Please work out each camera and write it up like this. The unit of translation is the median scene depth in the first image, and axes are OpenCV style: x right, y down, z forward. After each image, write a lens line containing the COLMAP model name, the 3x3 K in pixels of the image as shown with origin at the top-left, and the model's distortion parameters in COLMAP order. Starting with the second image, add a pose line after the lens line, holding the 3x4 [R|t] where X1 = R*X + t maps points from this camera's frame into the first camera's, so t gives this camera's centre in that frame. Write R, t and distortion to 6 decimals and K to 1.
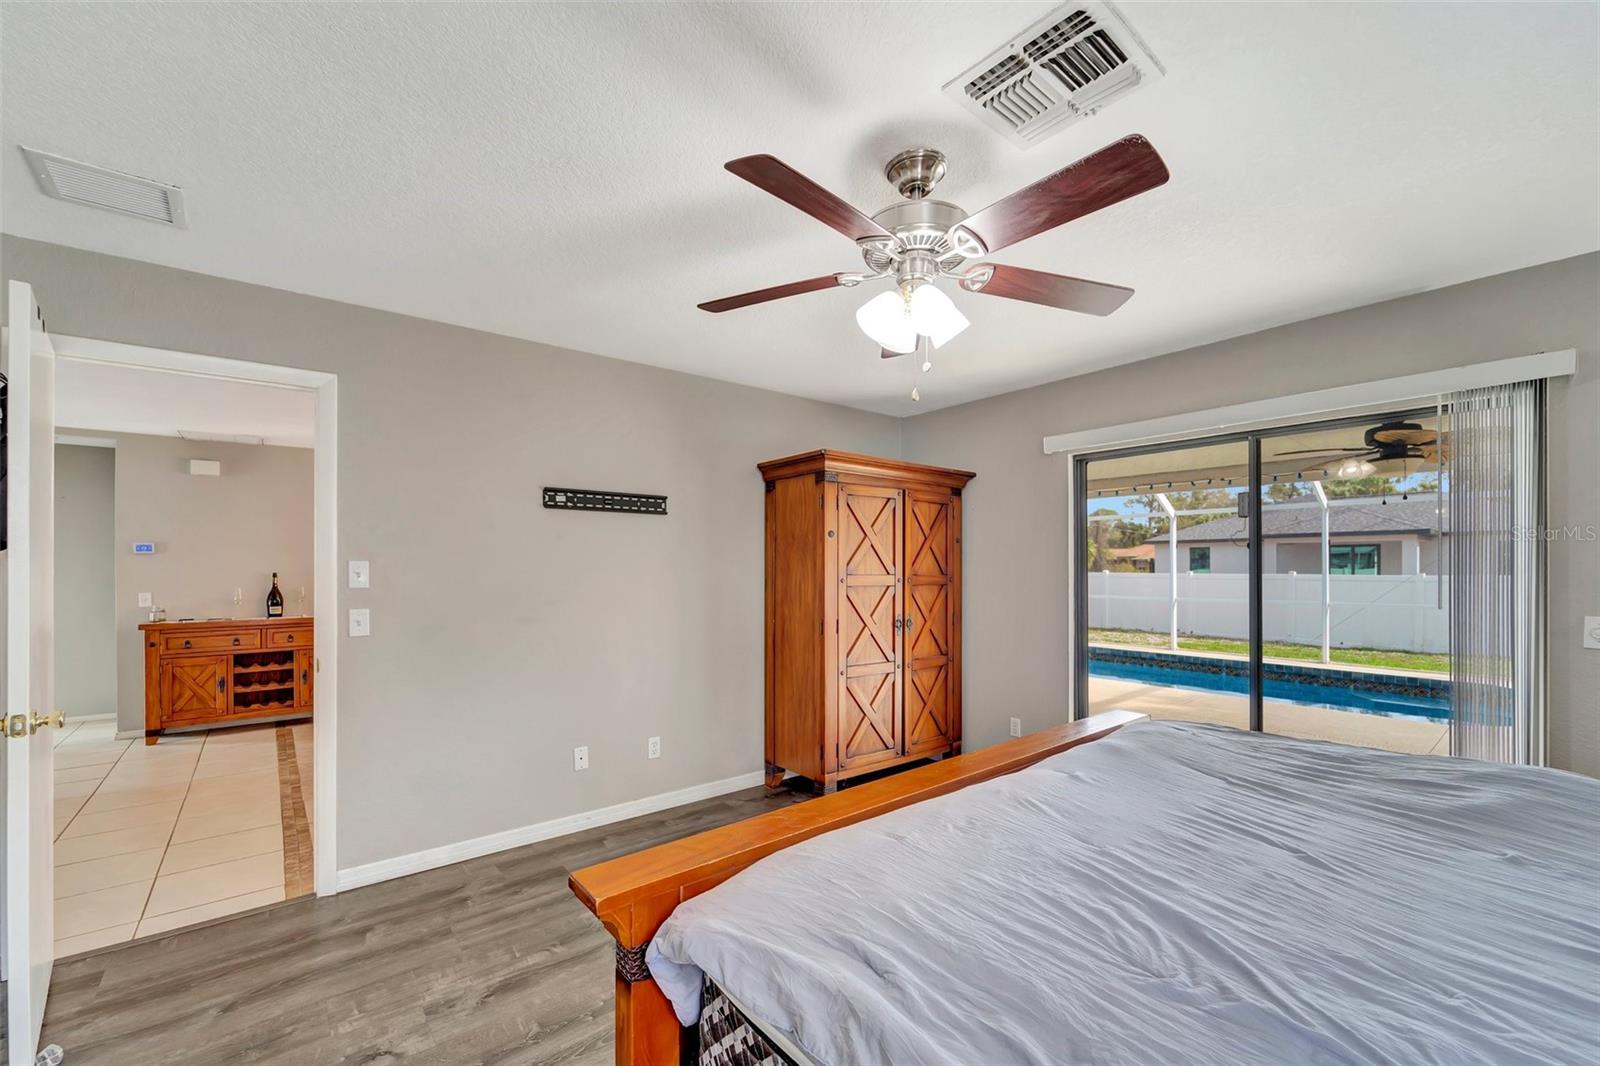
lens RADIAL K [[655.9, 0, 802.8], [0, 655.9, 567.8], [0, 0, 1]] dist [0.000963, 0.000053]
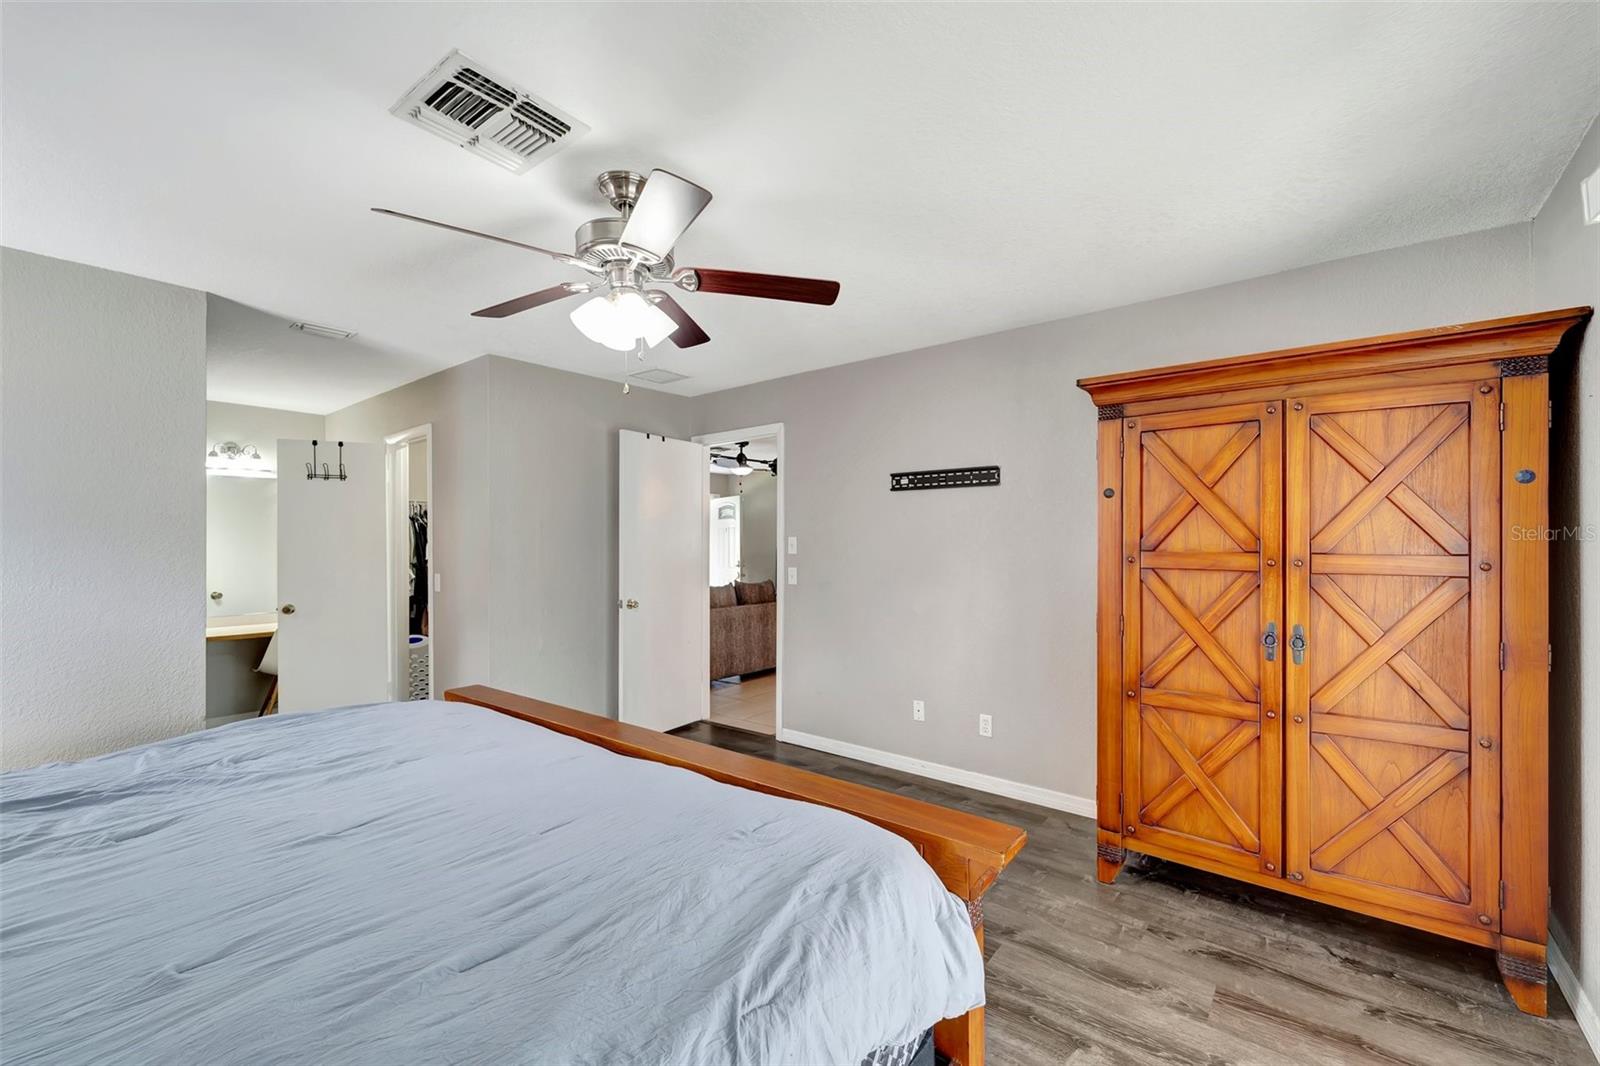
lens RADIAL K [[655.9, 0, 800.2], [0, 655.9, 537.3], [0, 0, 1]] dist [0.000963, 0.000053]
pose [[0.215367, -0.004804, -0.976521, 0.698710], [0.004189, 0.999983, -0.003995, -0.002738], [0.976524, -0.003231, 0.215383, 0.546997]]
